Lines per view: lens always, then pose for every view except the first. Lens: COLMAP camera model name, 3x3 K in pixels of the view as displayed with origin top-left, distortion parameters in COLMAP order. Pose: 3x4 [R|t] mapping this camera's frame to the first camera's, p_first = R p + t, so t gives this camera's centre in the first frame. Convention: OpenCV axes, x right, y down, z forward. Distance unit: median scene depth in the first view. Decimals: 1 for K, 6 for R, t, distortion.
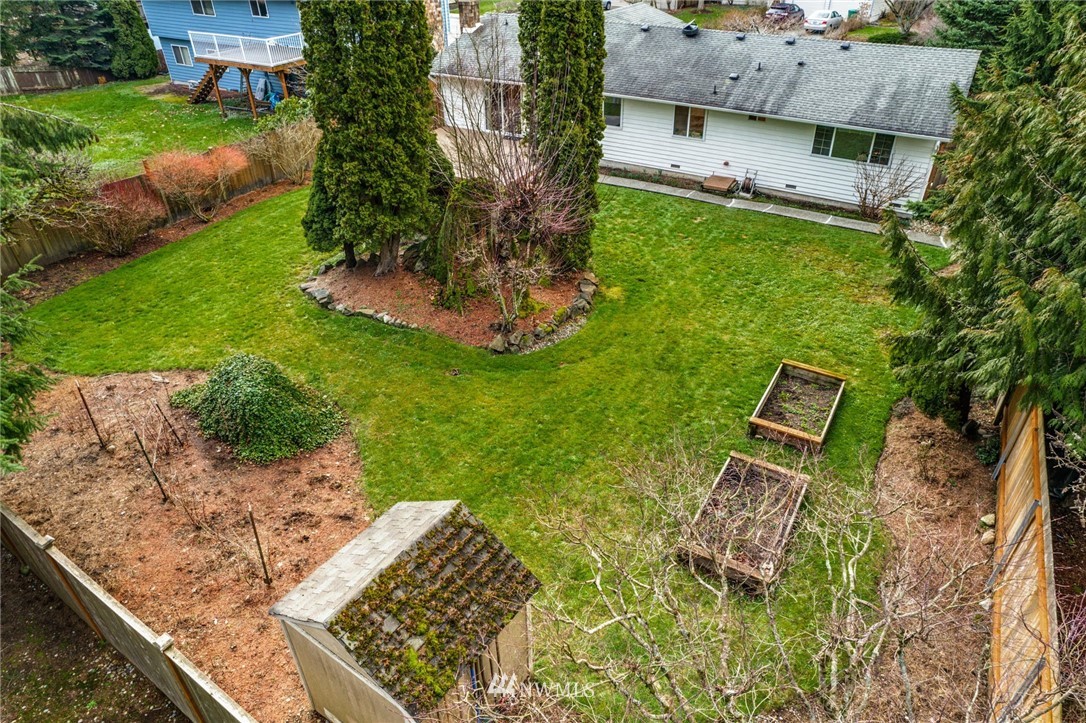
lens RADIAL K [[721.0, 0, 546.1], [0, 721.0, 351.2], [0, 0, 1]] dist [-0.046519, 0.029625]
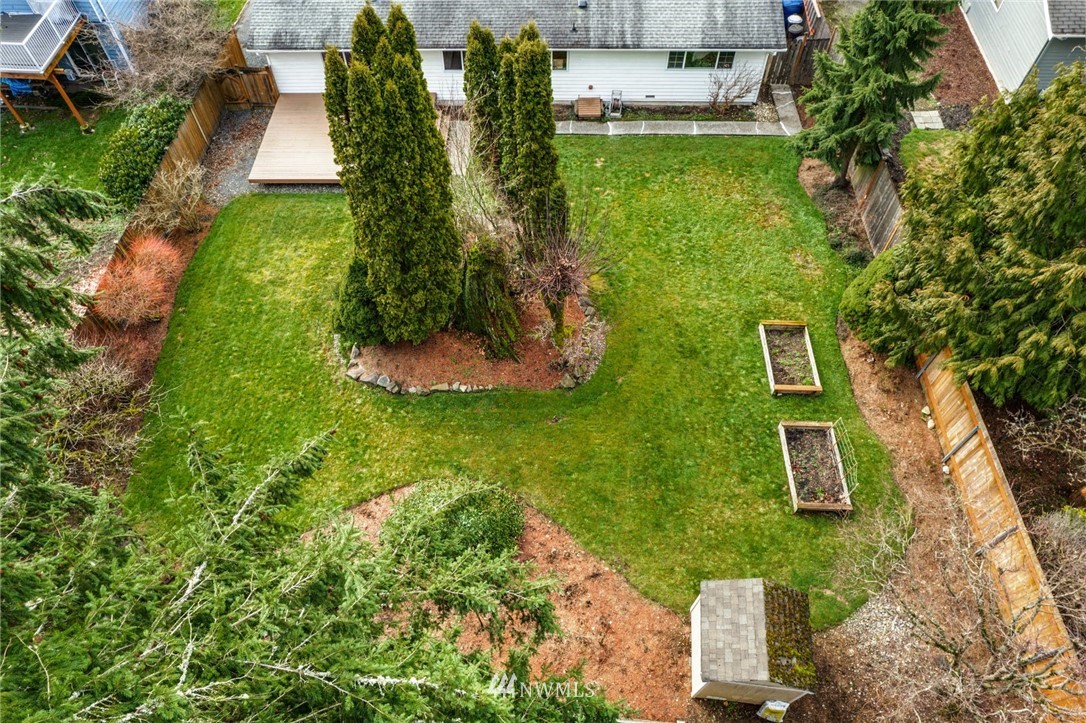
lens RADIAL K [[721.0, 0, 508.1], [0, 721.0, 380.3], [0, 0, 1]] dist [-0.046519, 0.029625]
pose [[0.889444, -0.393785, 0.231996, -0.313891], [0.271600, 0.863652, 0.424664, -0.401405], [-0.367590, -0.314705, 0.875122, -0.057091]]
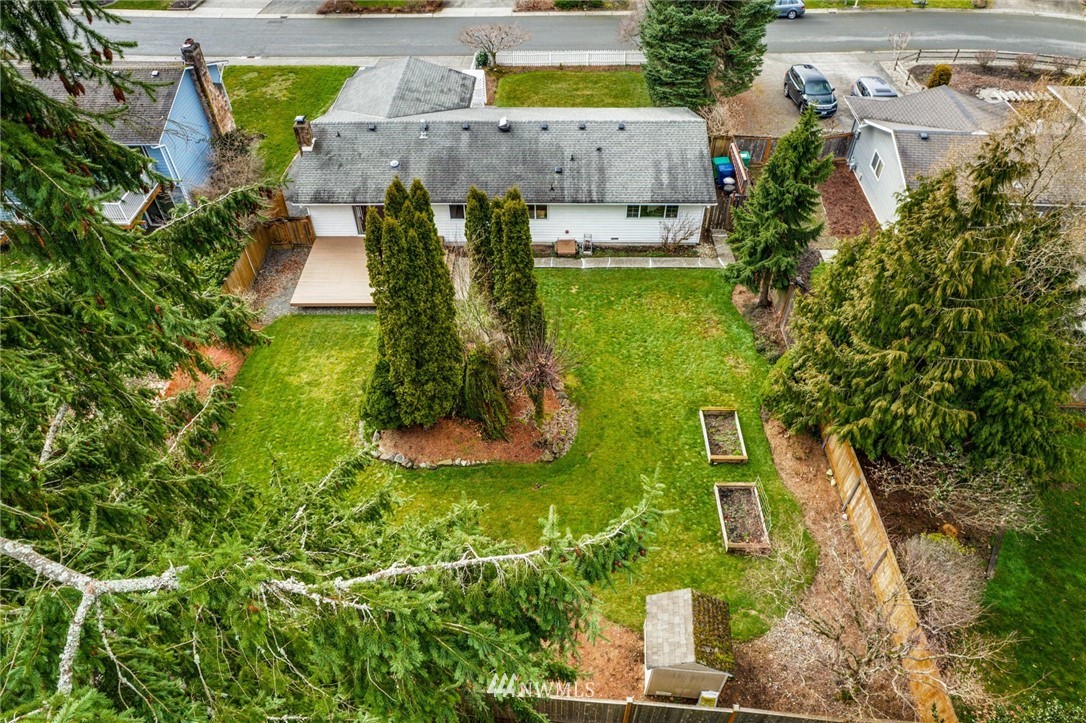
lens RADIAL K [[721.0, 0, 539.0], [0, 721.0, 372.8], [0, 0, 1]] dist [-0.046519, 0.029625]
pose [[0.874945, -0.349841, 0.334788, -0.381062], [0.270055, 0.926425, 0.262312, -0.417215], [-0.401923, -0.139097, 0.905047, -0.288257]]
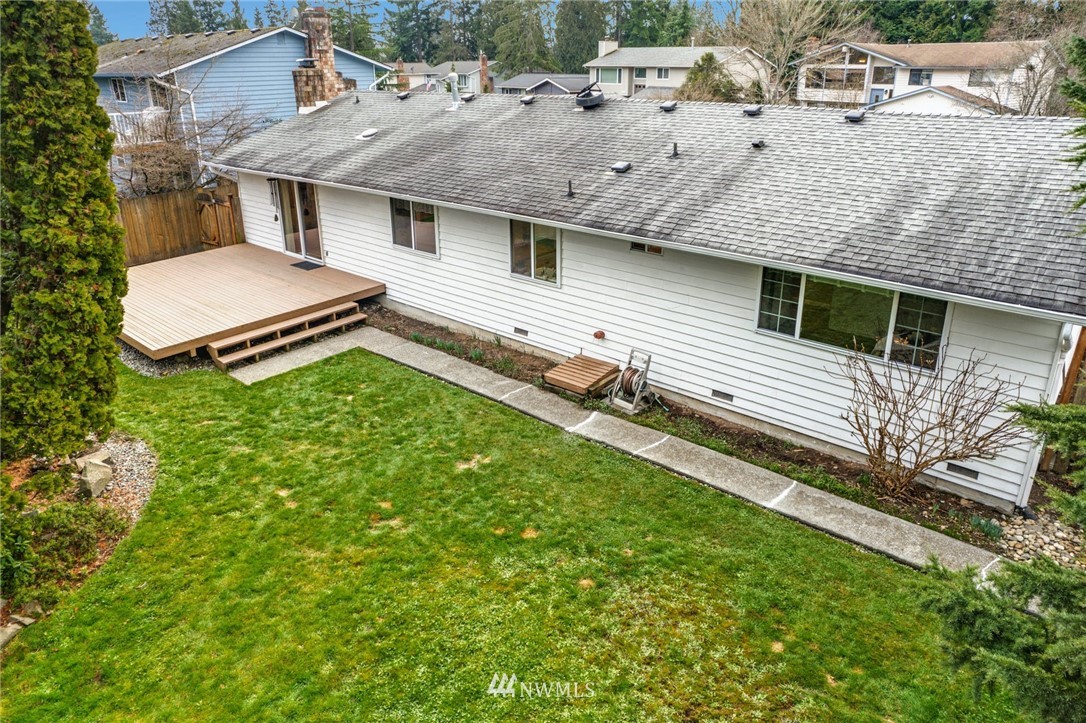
lens RADIAL K [[721.0, 0, 543.2], [0, 721.0, 301.7], [0, 0, 1]] dist [-0.046519, 0.029625]
pose [[0.982899, 0.060524, -0.173913, 0.319495], [-0.100867, 0.967110, -0.233502, -0.177108], [0.154061, 0.247051, 0.956677, 0.556834]]
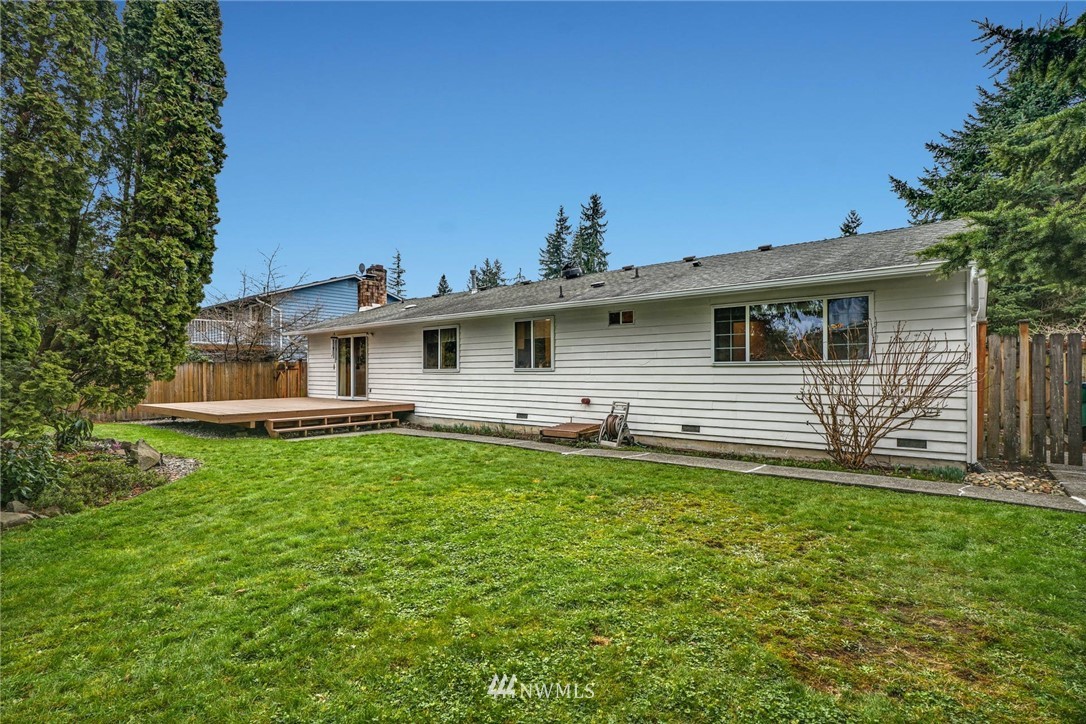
lens RADIAL K [[522.6, 0, 538.0], [0, 522.6, 360.7], [0, 0, 1]] dist [0.002222, -0.000715]
pose [[0.986238, 0.004394, -0.165273, 0.305498], [-0.095774, 0.830020, -0.549449, -0.043536], [0.134766, 0.557717, 0.819018, 0.654457]]
